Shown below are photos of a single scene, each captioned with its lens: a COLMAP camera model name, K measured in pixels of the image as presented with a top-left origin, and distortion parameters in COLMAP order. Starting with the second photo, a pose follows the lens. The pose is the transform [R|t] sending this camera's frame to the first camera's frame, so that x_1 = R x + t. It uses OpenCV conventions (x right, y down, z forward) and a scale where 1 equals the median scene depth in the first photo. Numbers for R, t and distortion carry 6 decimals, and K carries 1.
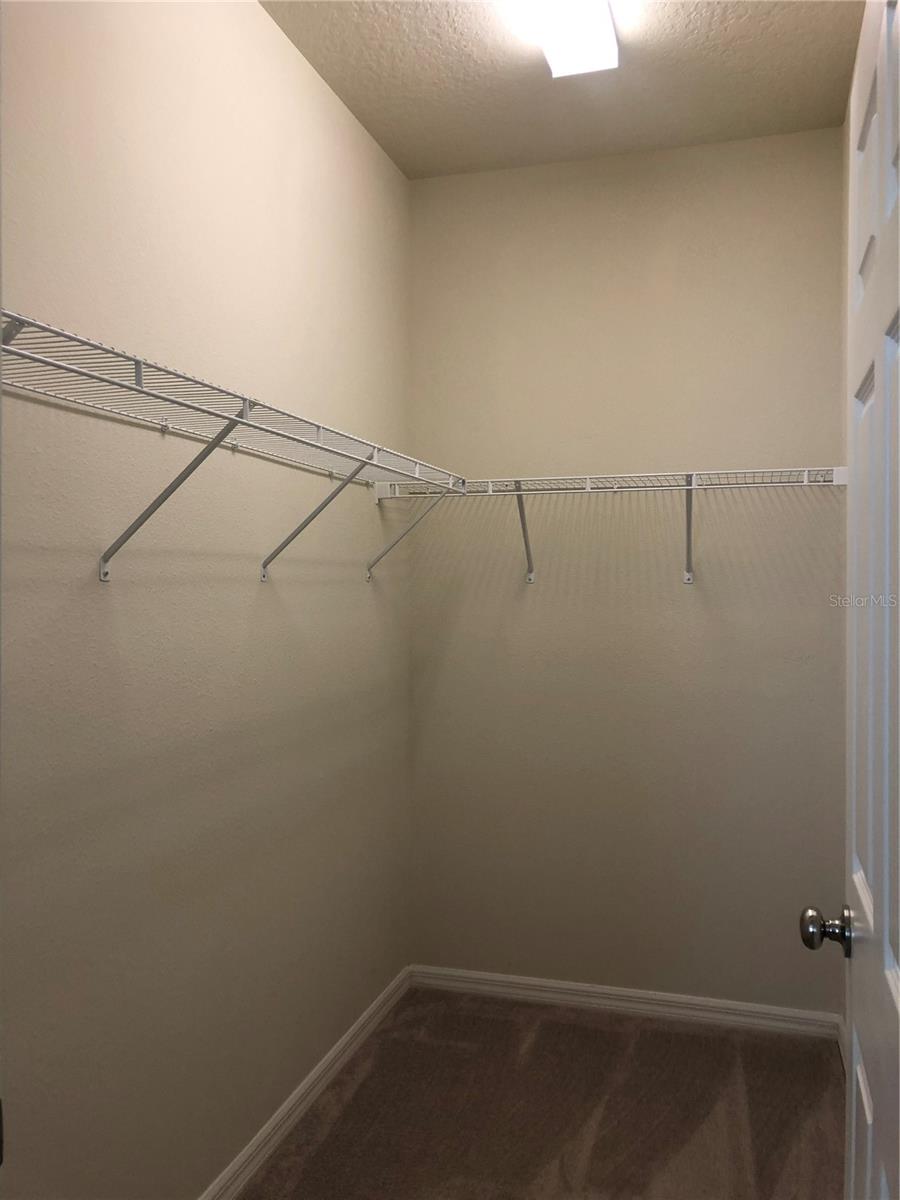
lens RADIAL K [[981.2, 0, 449.7], [0, 981.2, 599.9], [0, 0, 1]] dist [0.157510, -0.343270]
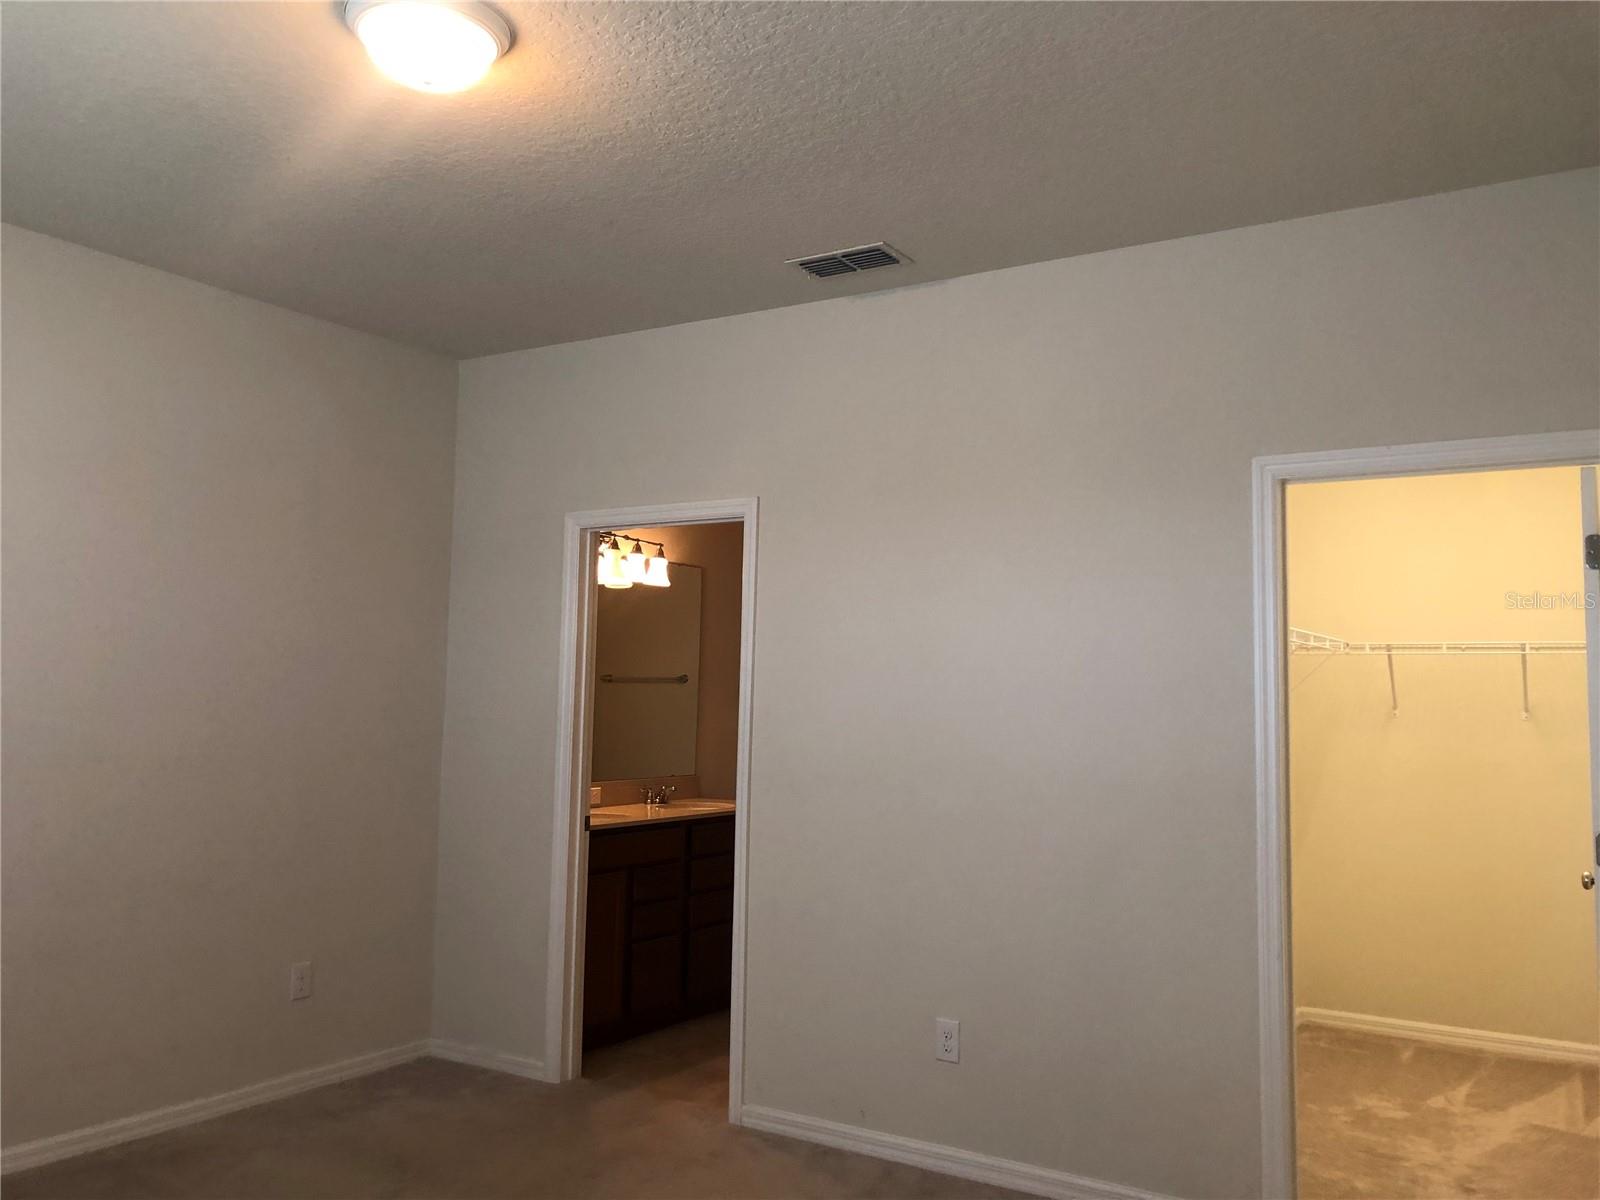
lens RADIAL K [[1310.2, 0, 803.6], [0, 1310.2, 577.2], [0, 0, 1]] dist [-0.015126, -0.010340]
pose [[0.962334, -0.009951, -0.271689, -0.238588], [-0.021117, 0.993575, -0.111188, 0.008701], [0.271050, 0.112737, 0.955941, -1.056493]]
